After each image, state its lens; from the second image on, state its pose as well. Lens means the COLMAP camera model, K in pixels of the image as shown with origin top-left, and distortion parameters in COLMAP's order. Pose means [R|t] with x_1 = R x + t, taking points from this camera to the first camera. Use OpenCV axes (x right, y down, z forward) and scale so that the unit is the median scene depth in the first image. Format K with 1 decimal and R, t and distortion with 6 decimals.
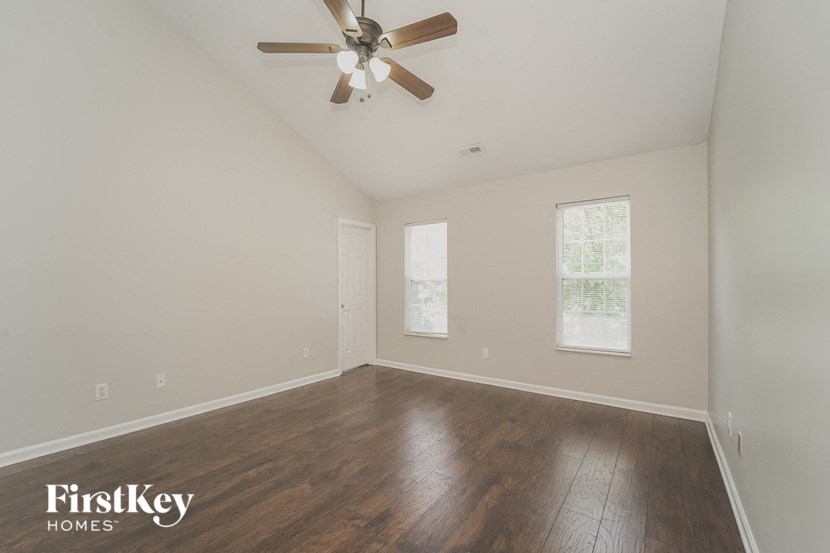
lens RADIAL K [[342.1, 0, 416.0], [0, 342.1, 285.5], [0, 0, 1]] dist [-0.045041, -0.000055]
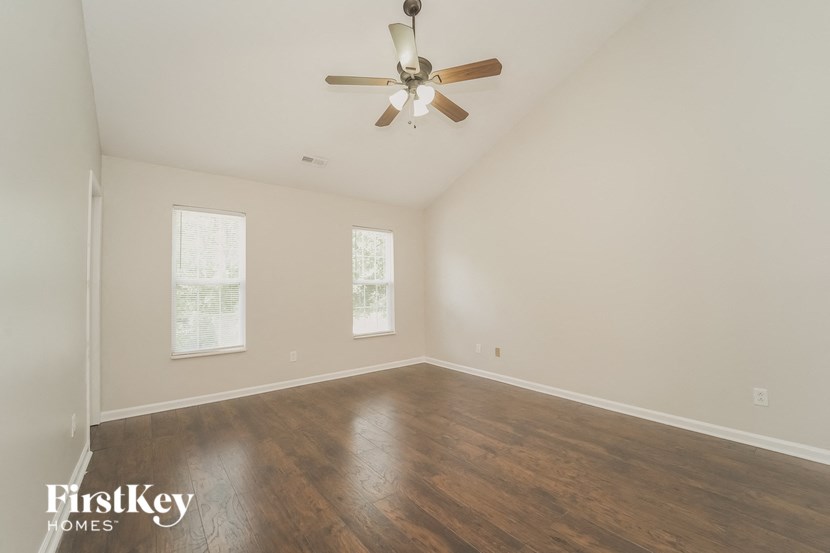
lens RADIAL K [[340.0, 0, 421.2], [0, 340.0, 284.5], [0, 0, 1]] dist [-0.017970, -0.000062]
pose [[0.270745, 0.001074, 0.962650, -0.688829], [0.007085, 0.999970, -0.003109, -0.009537], [-0.962625, 0.007662, 0.270729, 0.370367]]
